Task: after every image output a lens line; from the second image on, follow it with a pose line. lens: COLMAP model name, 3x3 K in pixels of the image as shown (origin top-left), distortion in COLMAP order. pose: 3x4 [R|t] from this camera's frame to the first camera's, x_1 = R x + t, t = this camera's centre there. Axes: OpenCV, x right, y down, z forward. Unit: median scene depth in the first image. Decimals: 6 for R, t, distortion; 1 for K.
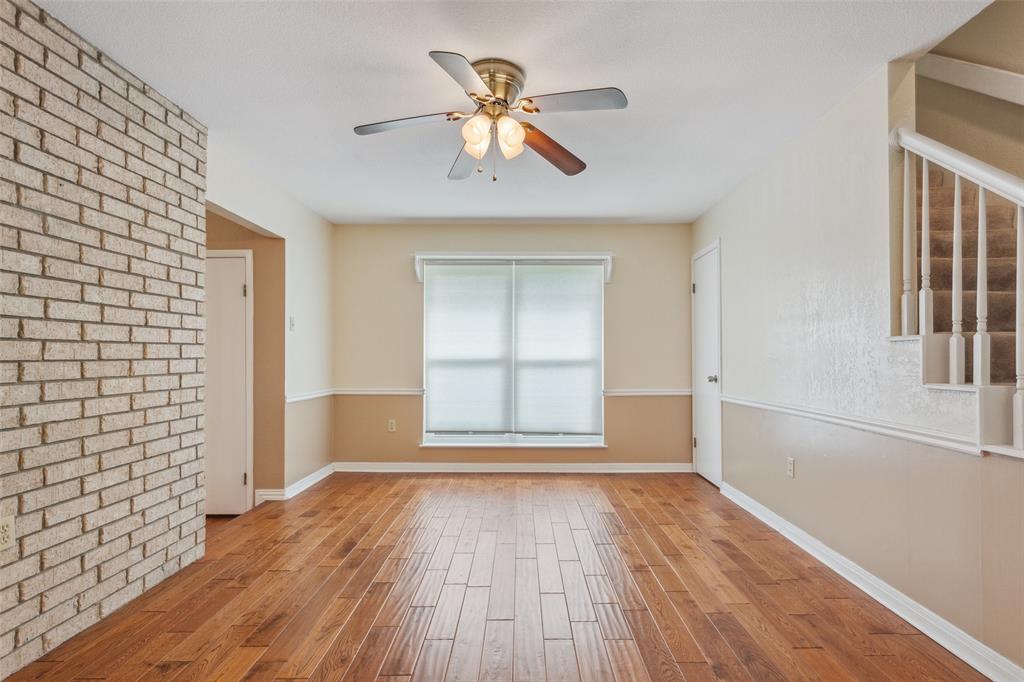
lens RADIAL K [[494.1, 0, 513.8], [0, 494.1, 348.3], [0, 0, 1]] dist [0.006273, -0.000784]
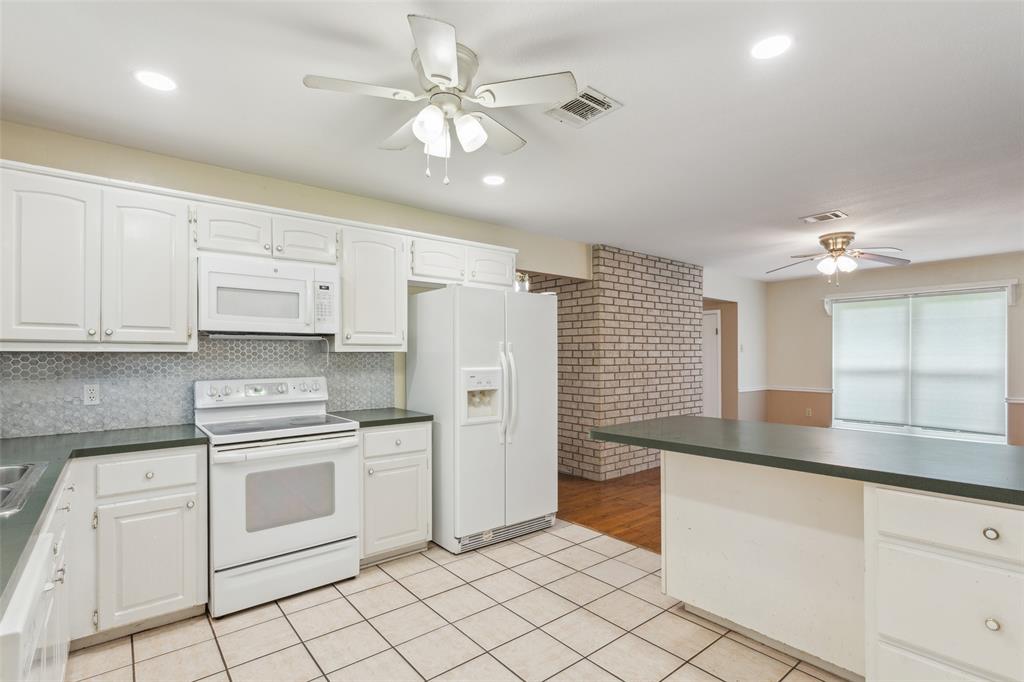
lens RADIAL K [[494.1, 0, 528.8], [0, 494.1, 359.2], [0, 0, 1]] dist [0.006273, -0.000784]
pose [[0.669283, 0.001752, -0.743005, 0.510638], [0.013012, 0.999816, 0.014078, -0.064993], [0.742894, -0.019090, 0.669137, -1.077190]]
